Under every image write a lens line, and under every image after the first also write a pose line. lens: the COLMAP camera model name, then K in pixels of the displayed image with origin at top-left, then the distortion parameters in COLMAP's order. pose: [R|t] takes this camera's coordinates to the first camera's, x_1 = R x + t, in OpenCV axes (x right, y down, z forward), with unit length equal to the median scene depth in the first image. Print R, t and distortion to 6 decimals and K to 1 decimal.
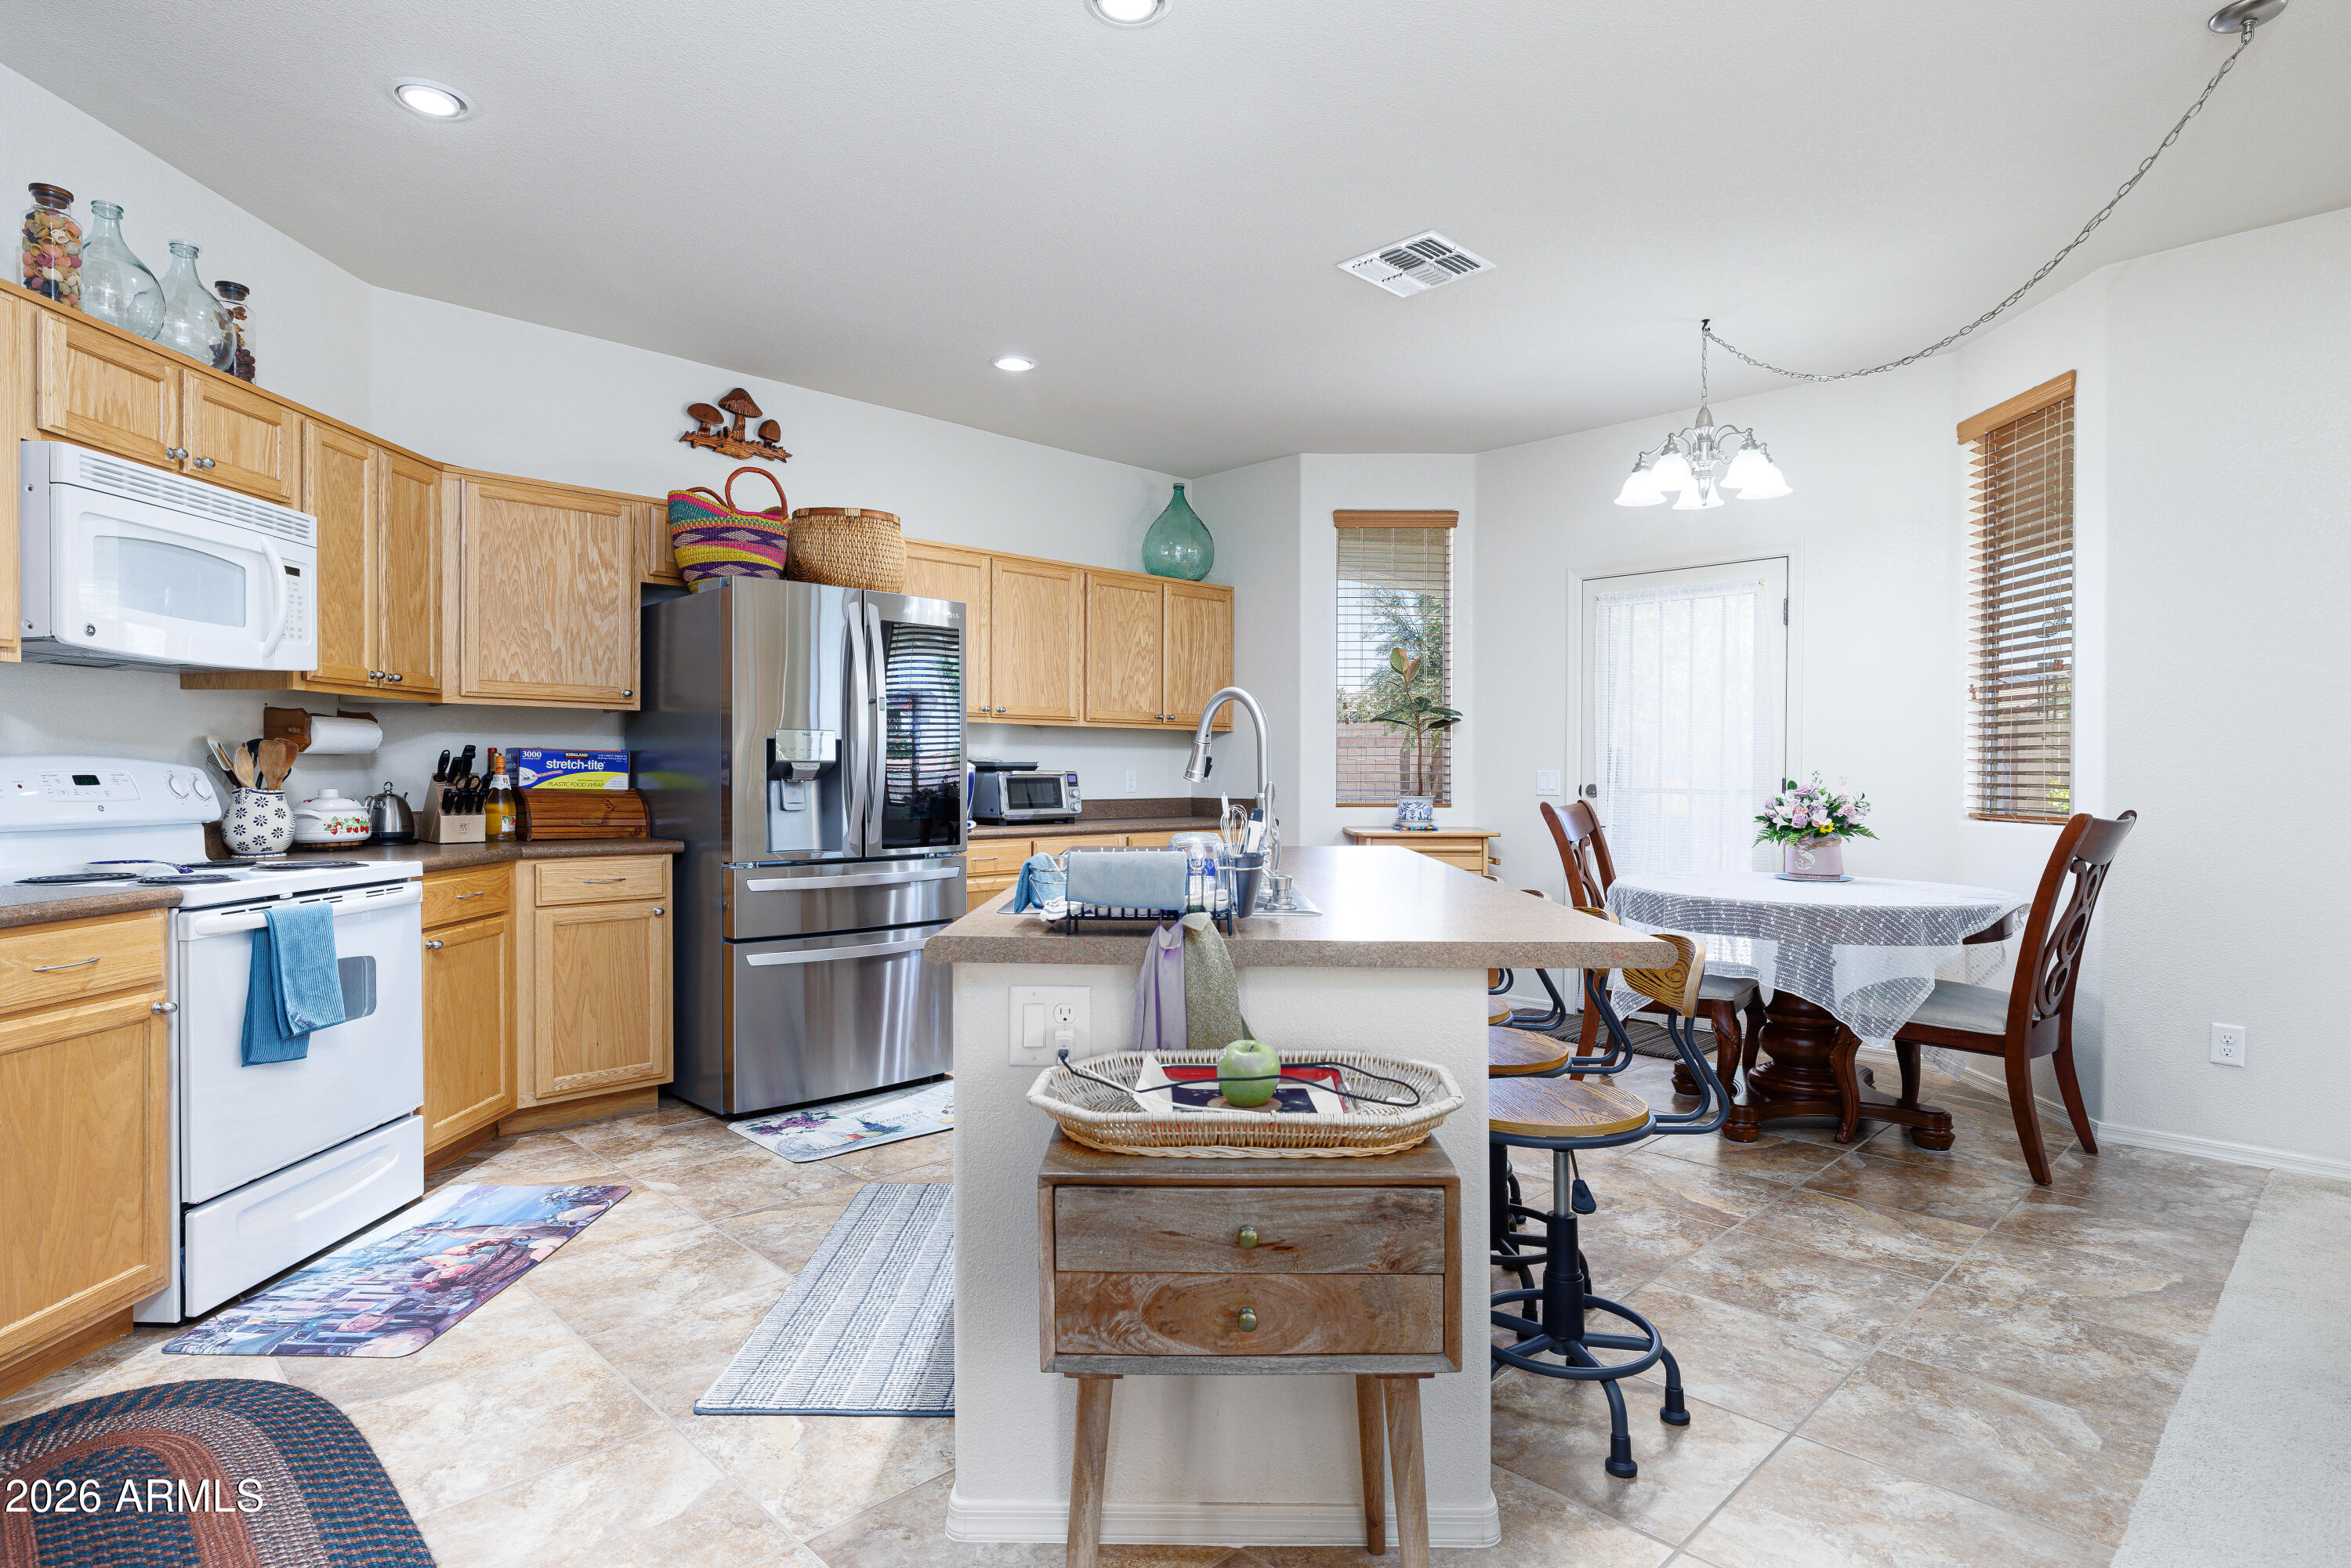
lens RADIAL K [[1230.0, 0, 1172.5], [0, 1230.0, 787.9], [0, 0, 1]] dist [0.000649, 0.002246]
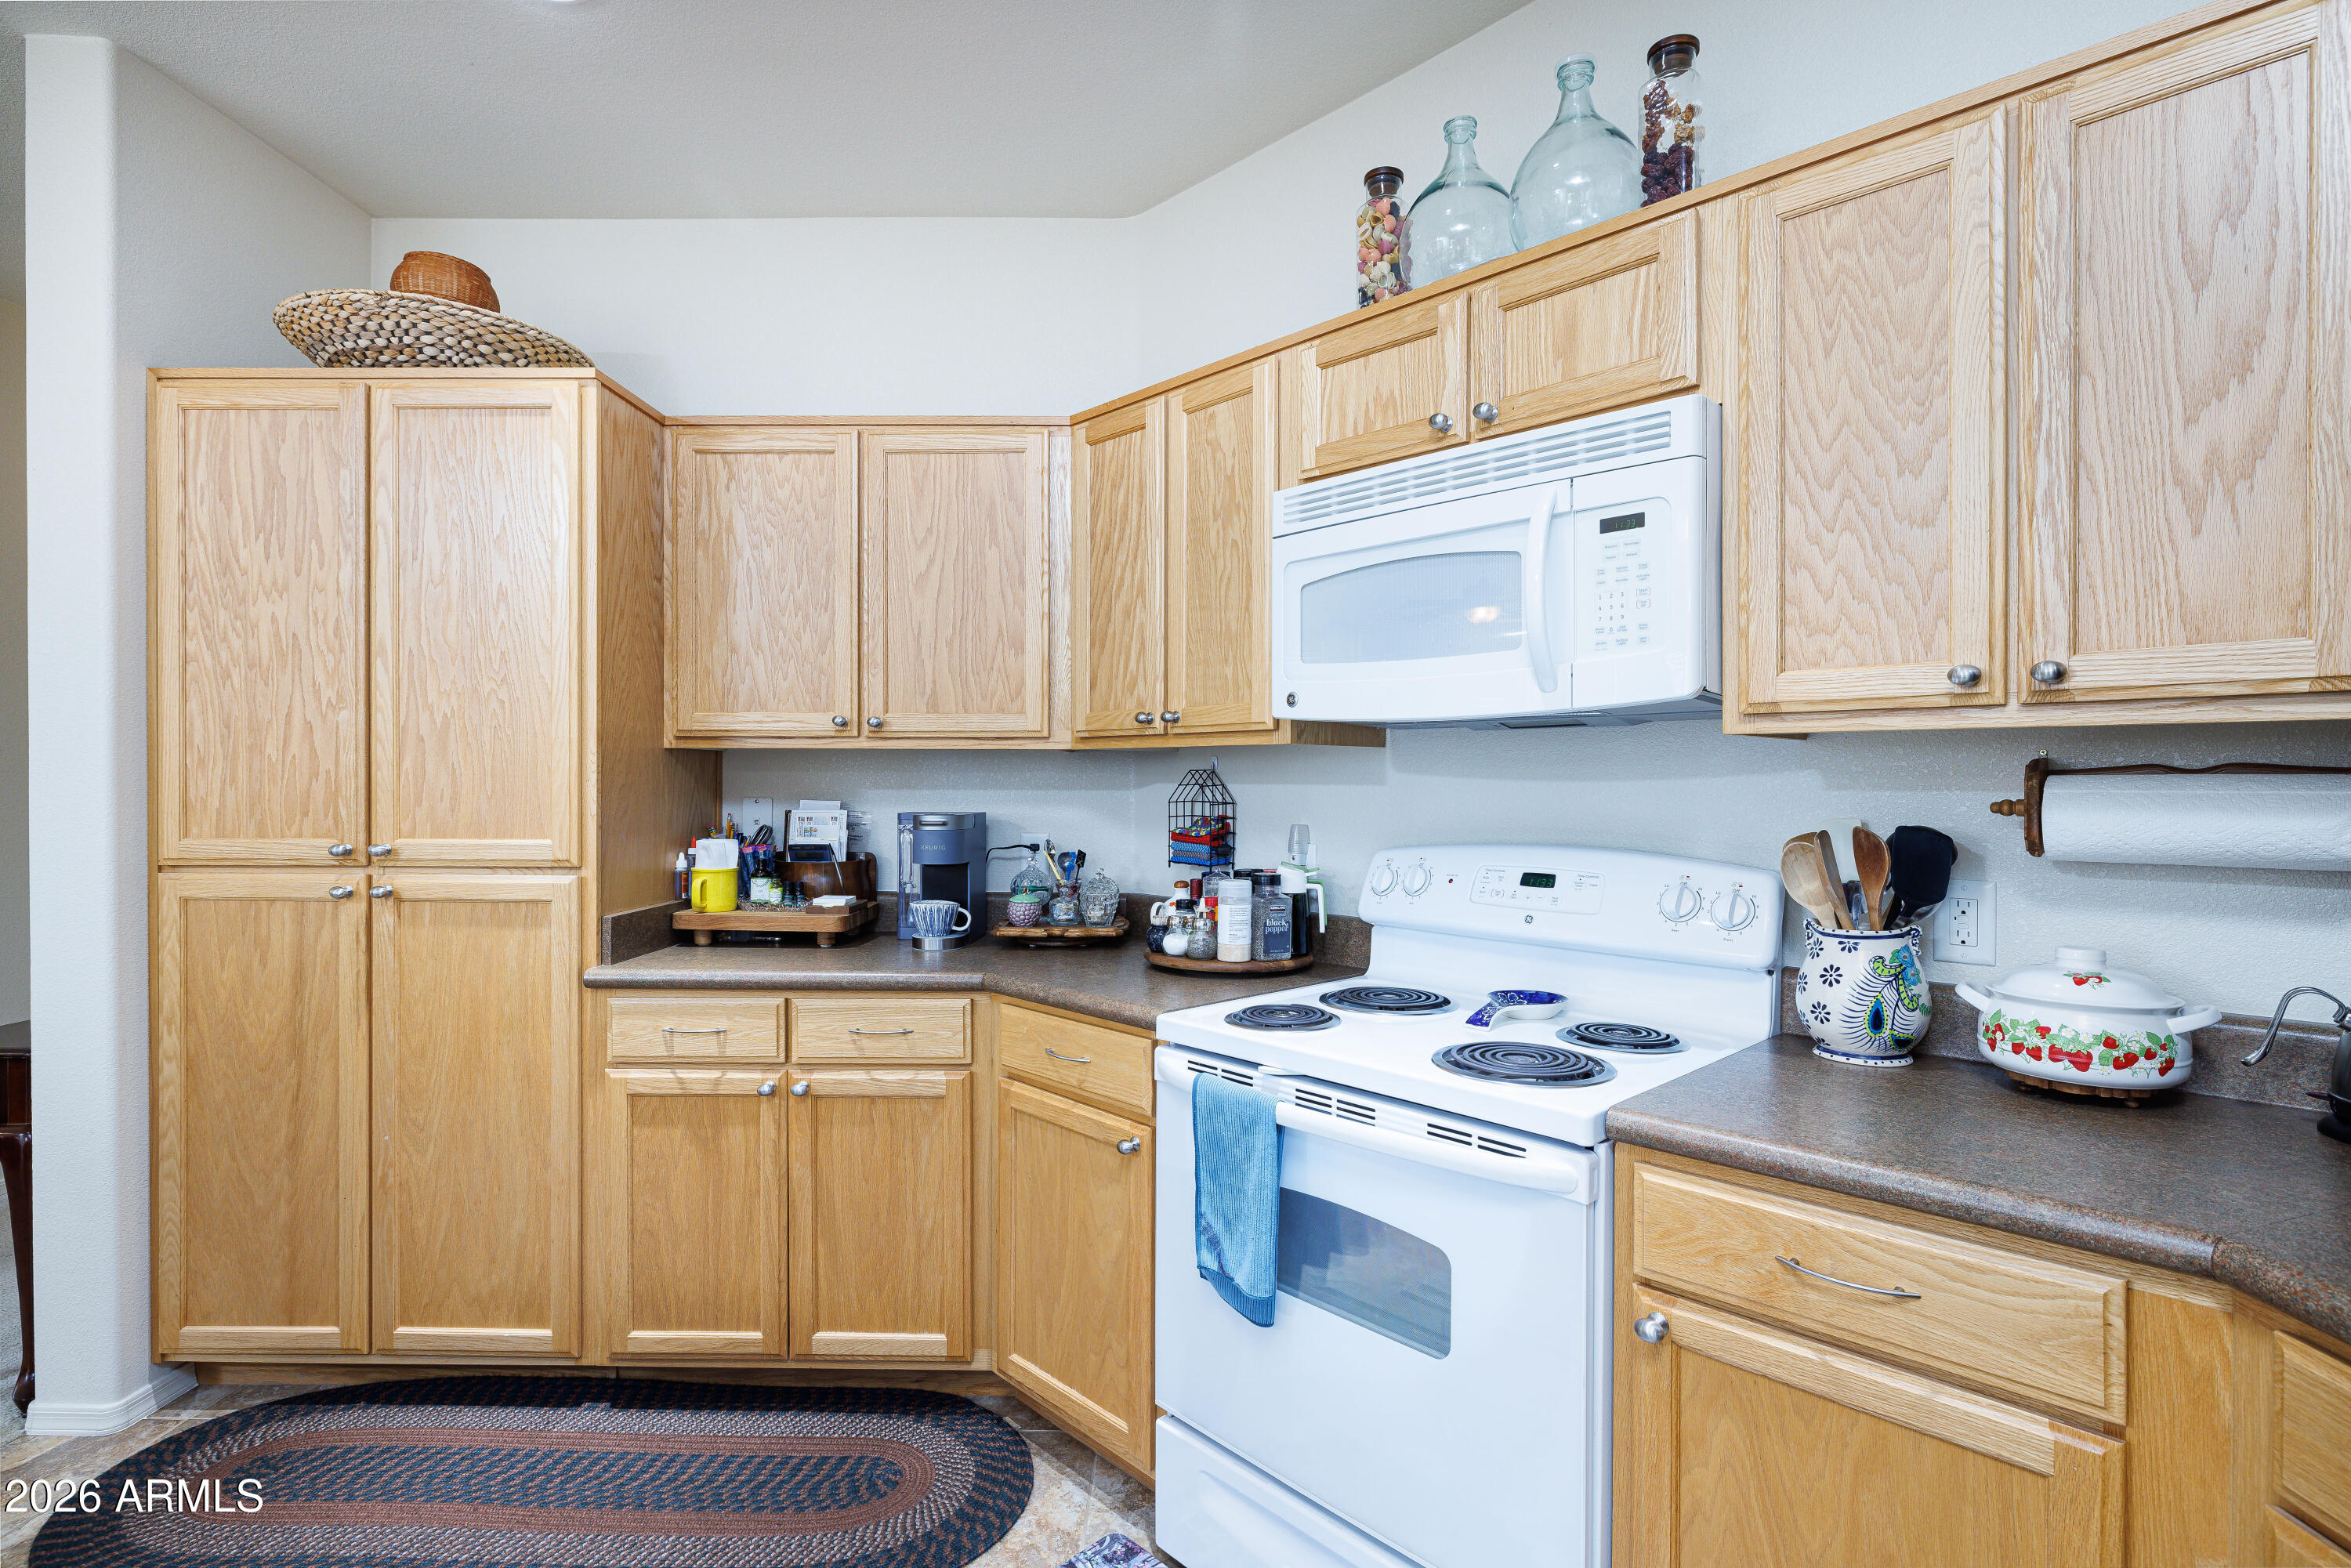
lens RADIAL K [[1162.3, 0, 1163.5], [0, 1162.3, 781.1], [0, 0, 1]] dist [0.002858, 0.000328]
pose [[-0.719877, -0.003699, -0.694092, -0.158026], [-0.013866, 0.999863, 0.009053, -0.047679], [0.693963, 0.016141, -0.719830, 0.925850]]
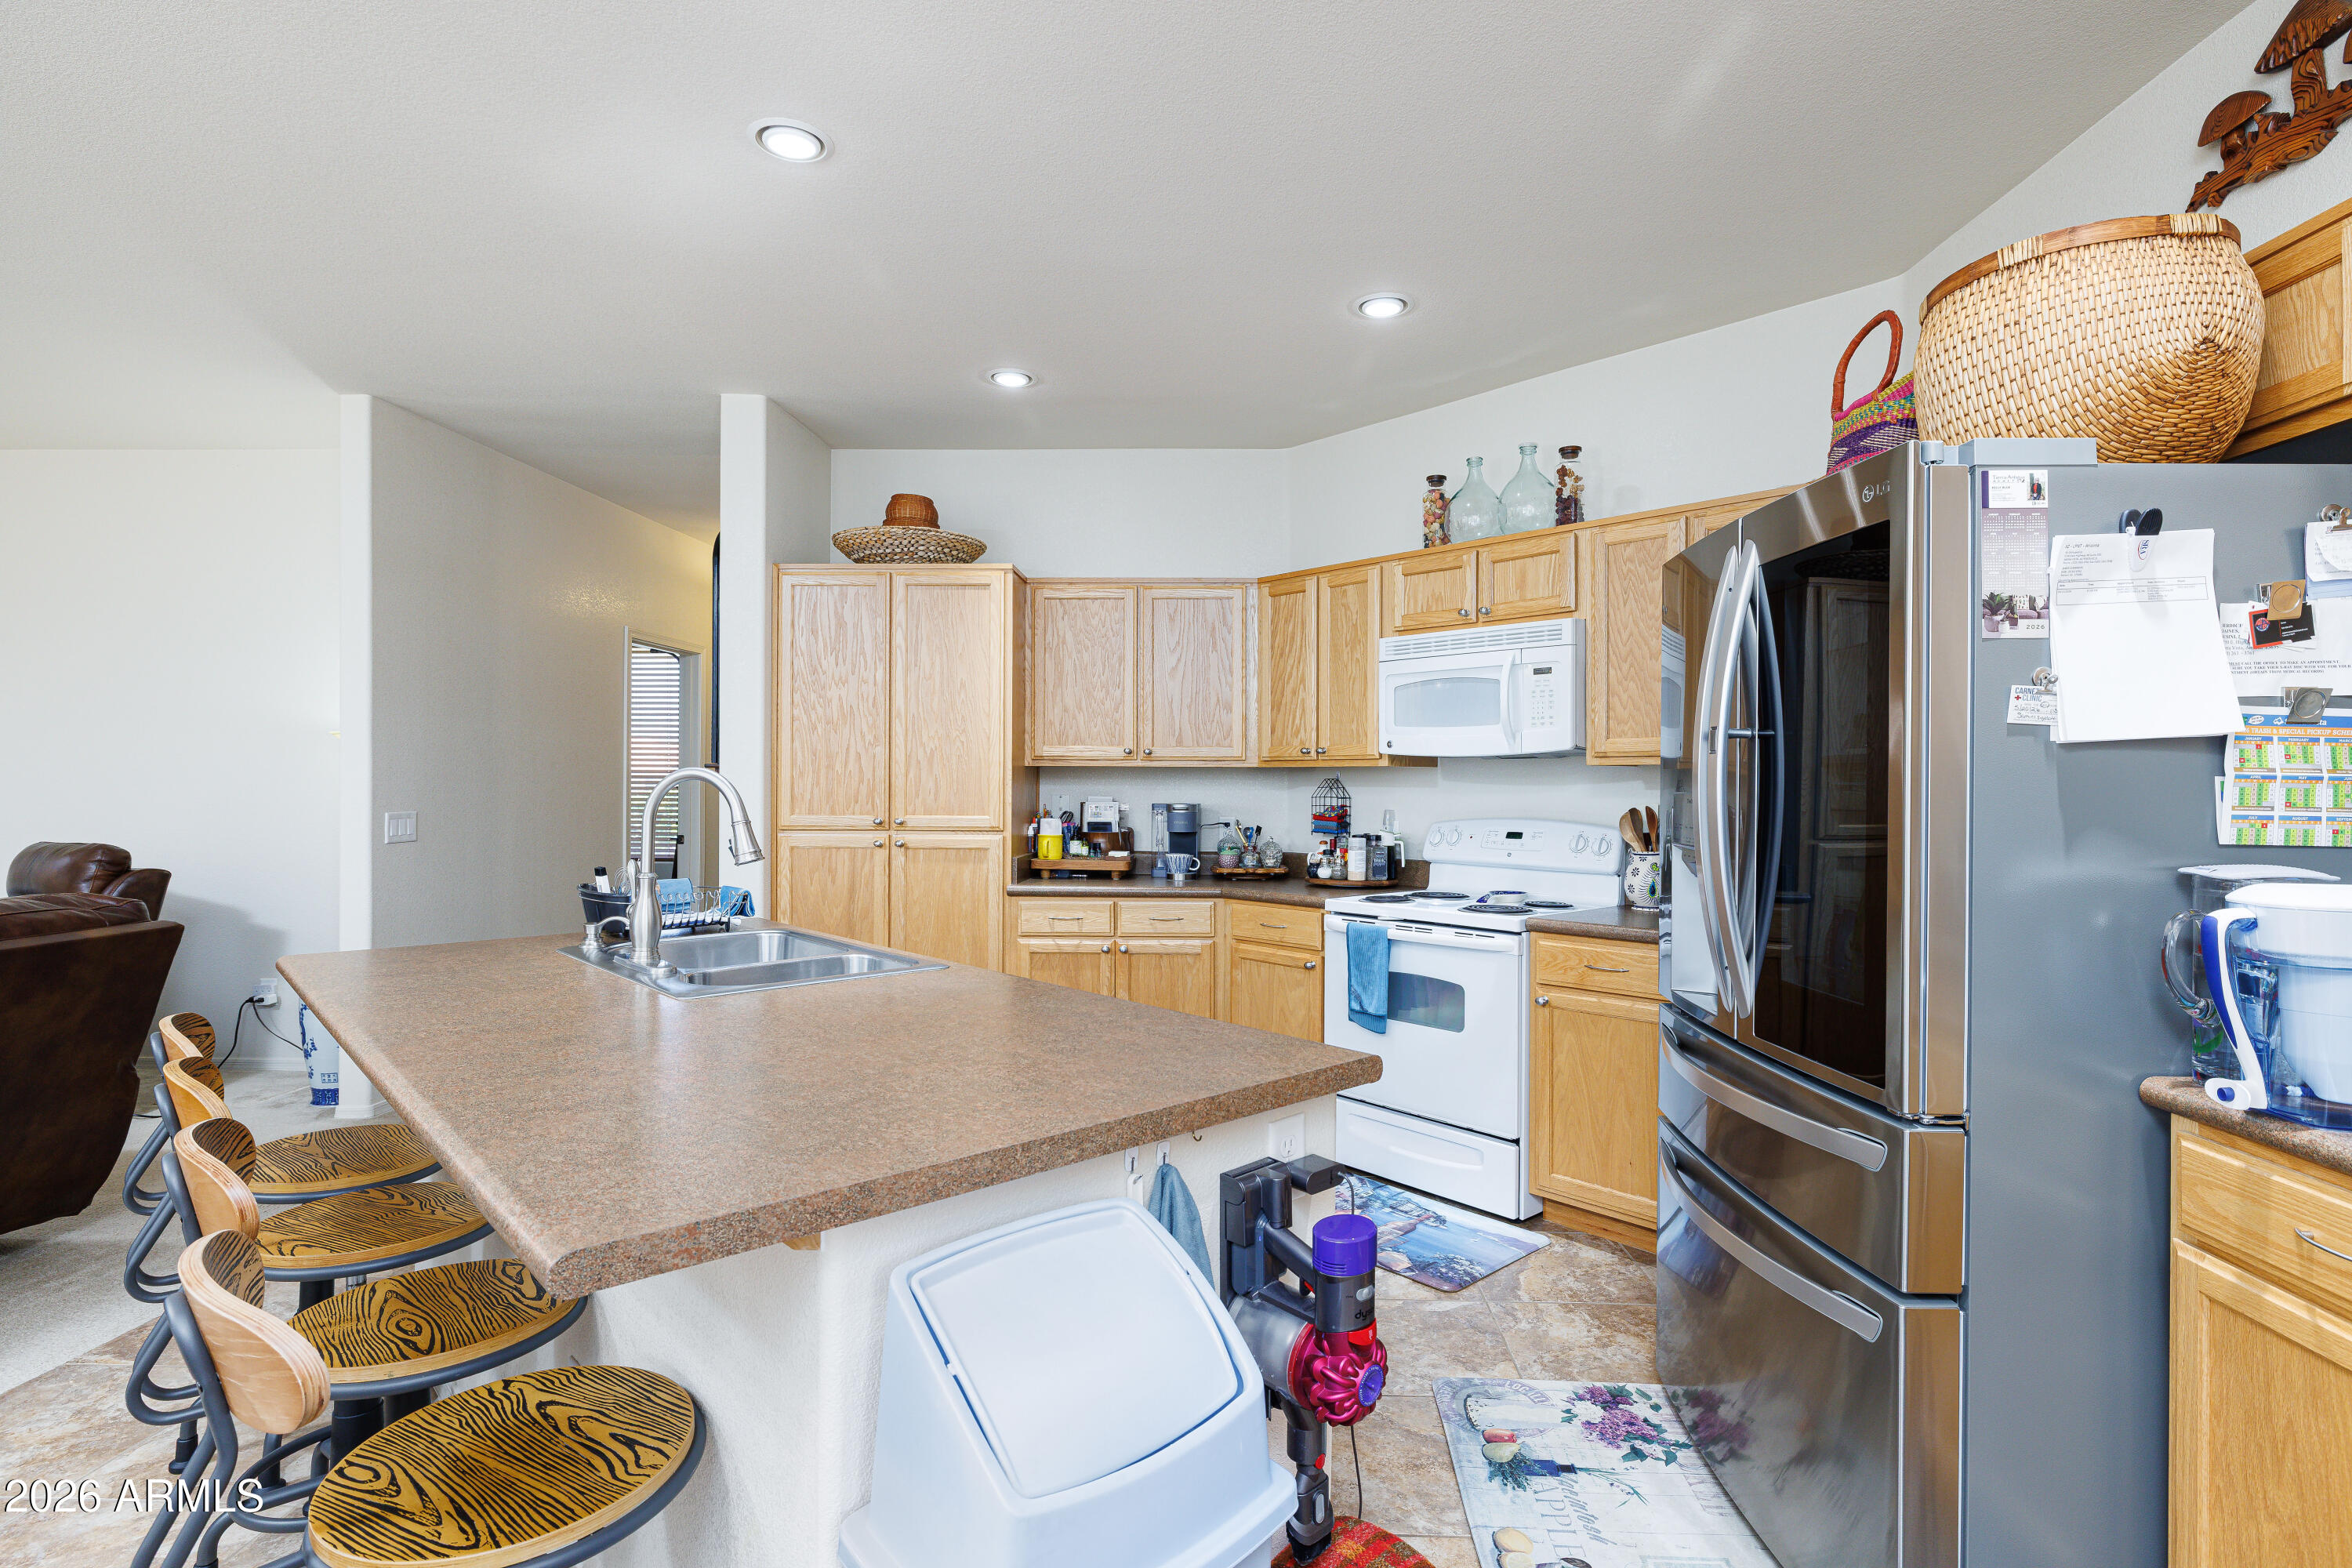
lens RADIAL K [[1162.8, 0, 1203.8], [0, 1162.8, 780.2], [0, 0, 1]] dist [0.002858, 0.000328]
pose [[-0.724368, -0.007049, -0.689378, 0.245496], [-0.015481, 0.999862, 0.006043, -0.051827], [0.689240, 0.015050, -0.724377, 1.207902]]
